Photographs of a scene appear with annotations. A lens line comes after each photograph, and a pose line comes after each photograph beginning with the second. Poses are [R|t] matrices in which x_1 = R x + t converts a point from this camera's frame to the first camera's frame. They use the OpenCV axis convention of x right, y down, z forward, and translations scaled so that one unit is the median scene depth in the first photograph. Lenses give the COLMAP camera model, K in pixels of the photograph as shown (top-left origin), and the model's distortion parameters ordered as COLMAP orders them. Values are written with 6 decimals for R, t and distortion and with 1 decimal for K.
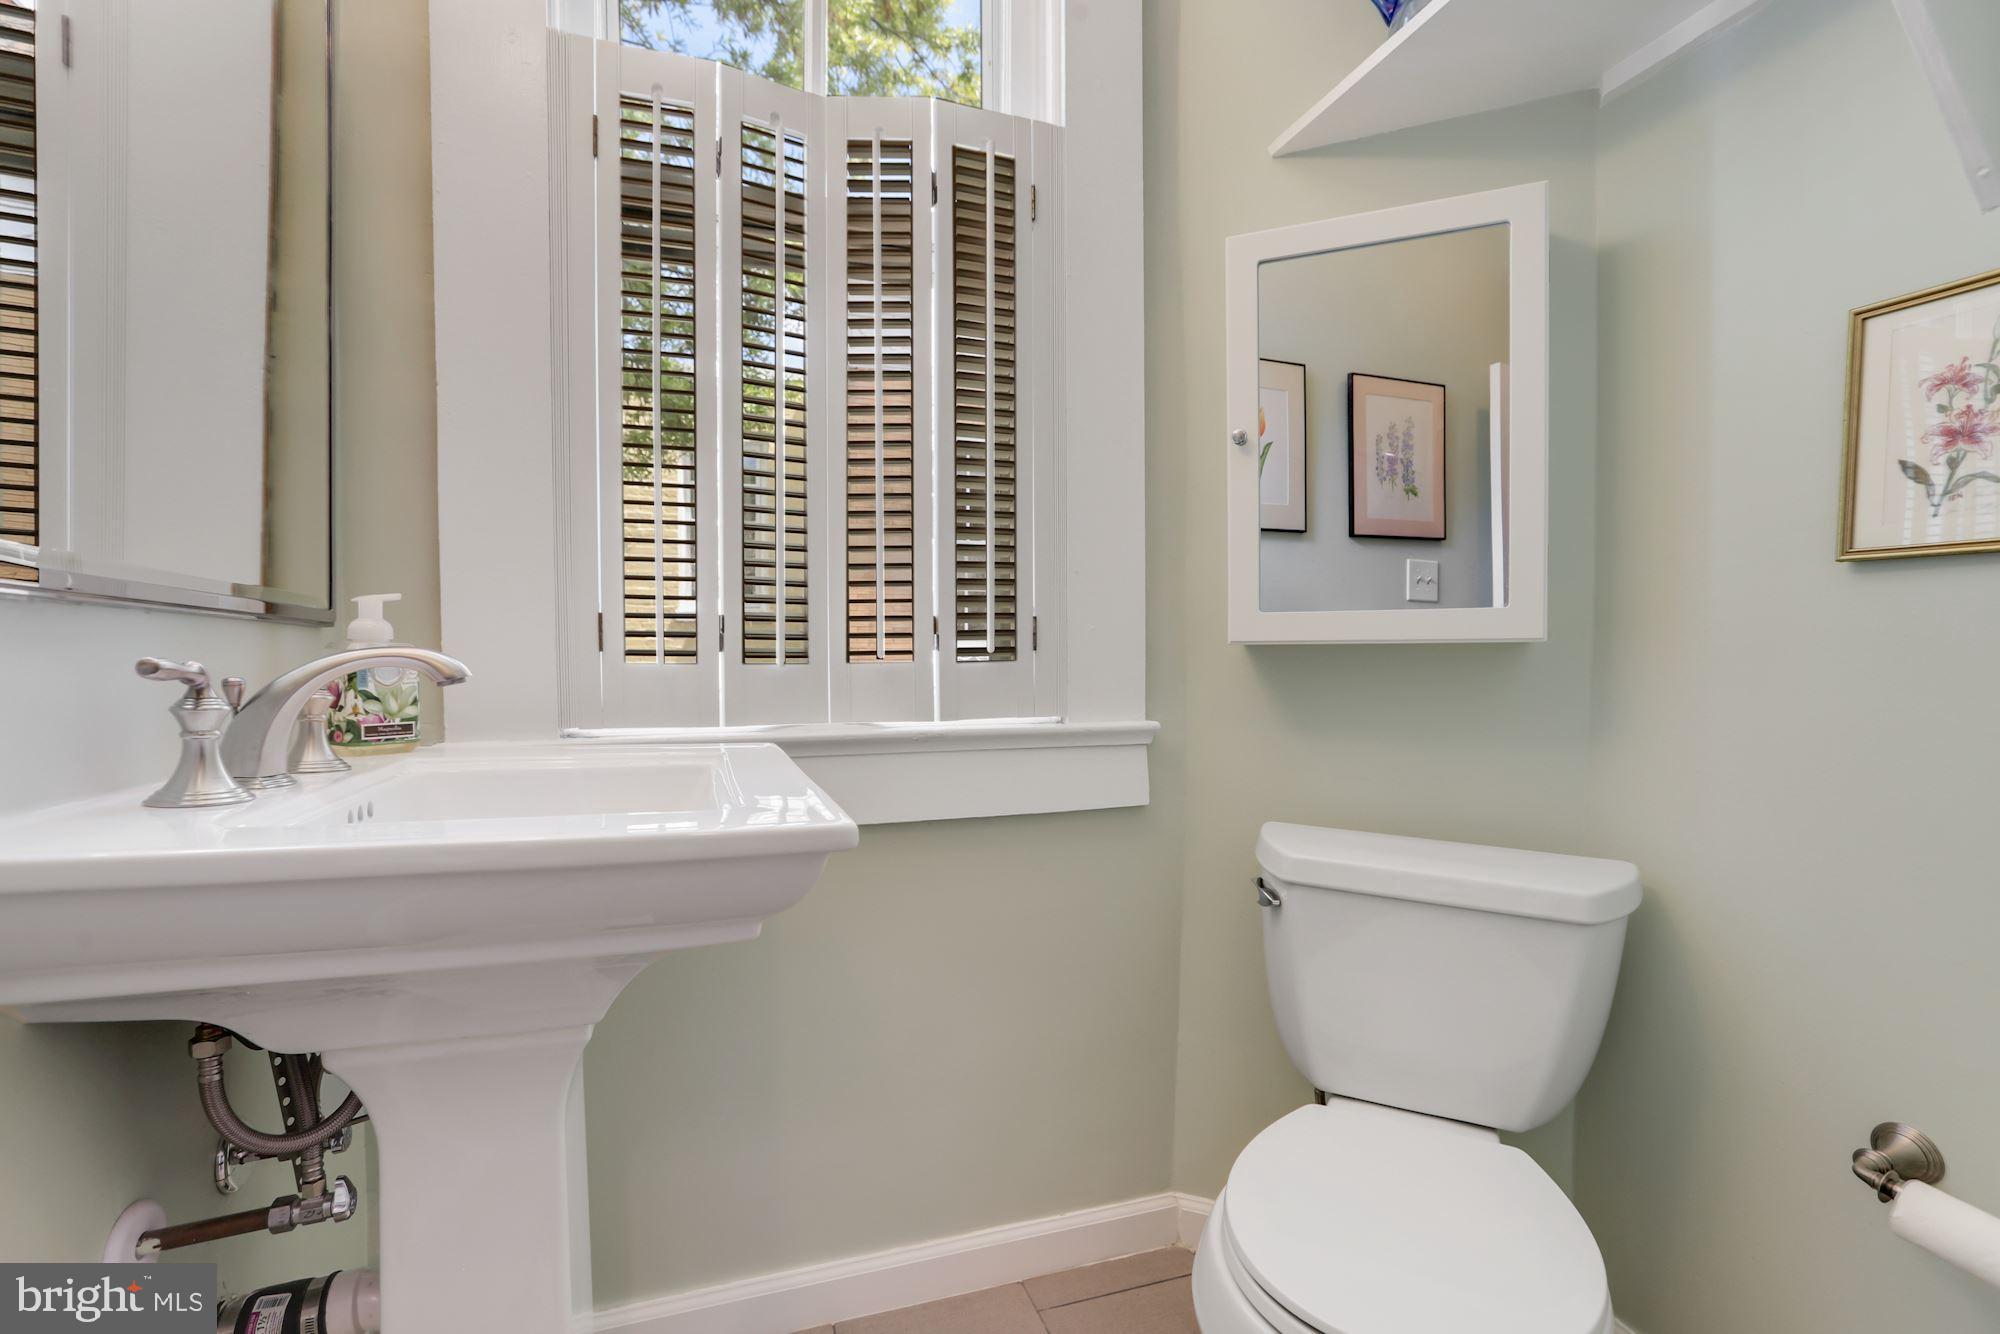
lens RADIAL K [[937.7, 0, 991.1], [0, 937.7, 667.8], [0, 0, 1]] dist [-0.068622, 0.026725]
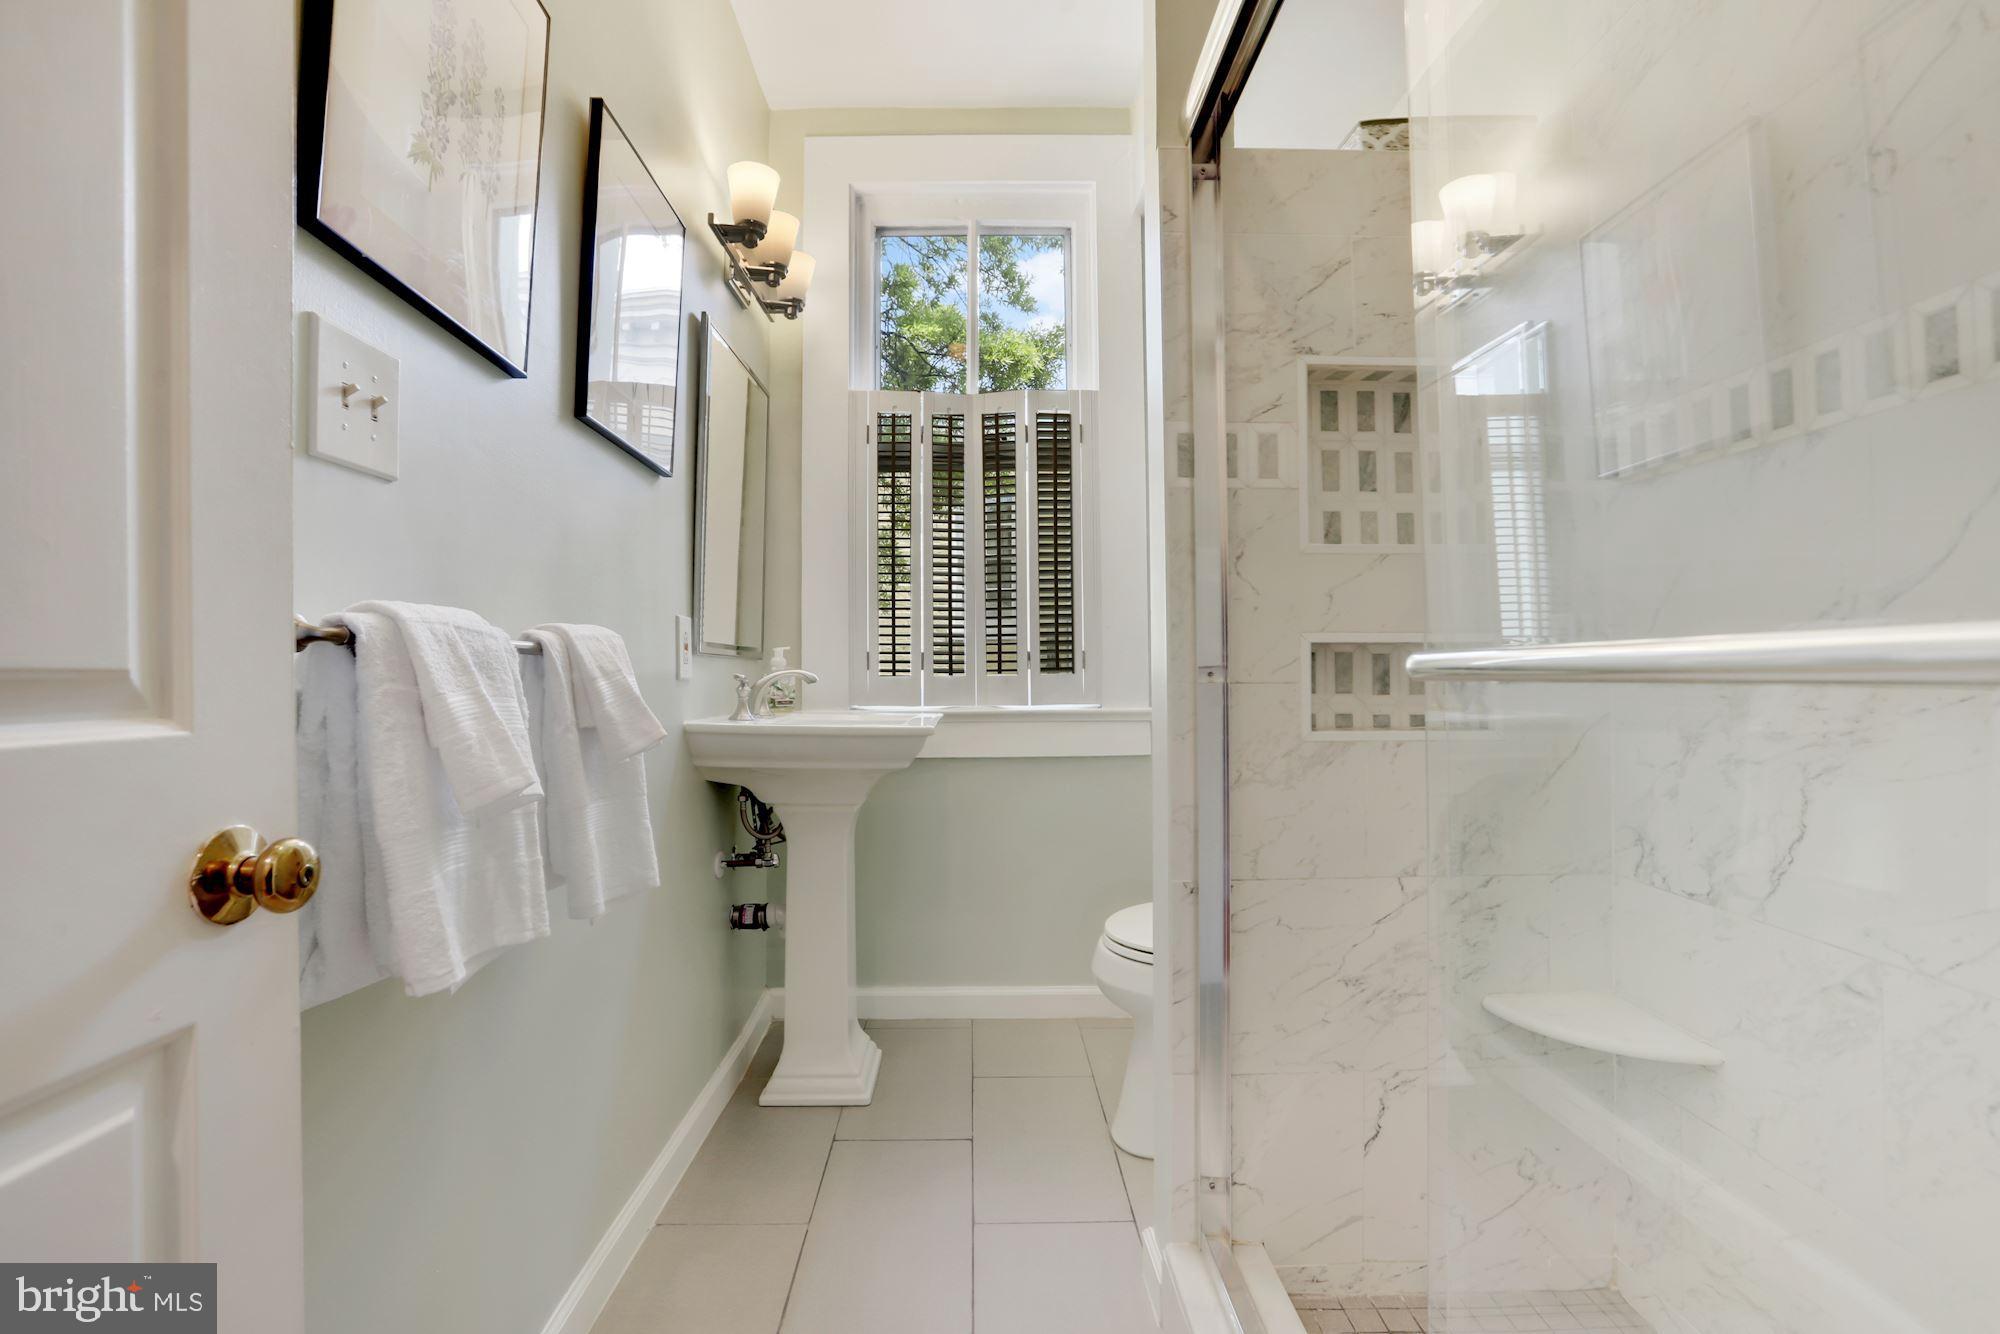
lens RADIAL K [[933.4, 0, 994.6], [0, 933.4, 667.6], [0, 0, 1]] dist [-0.065335, 0.032338]
pose [[0.956500, 0.000051, -0.291731, 0.470327], [-0.003868, 0.999914, -0.012509, 0.002635], [0.291706, 0.013094, 0.956418, -0.948962]]
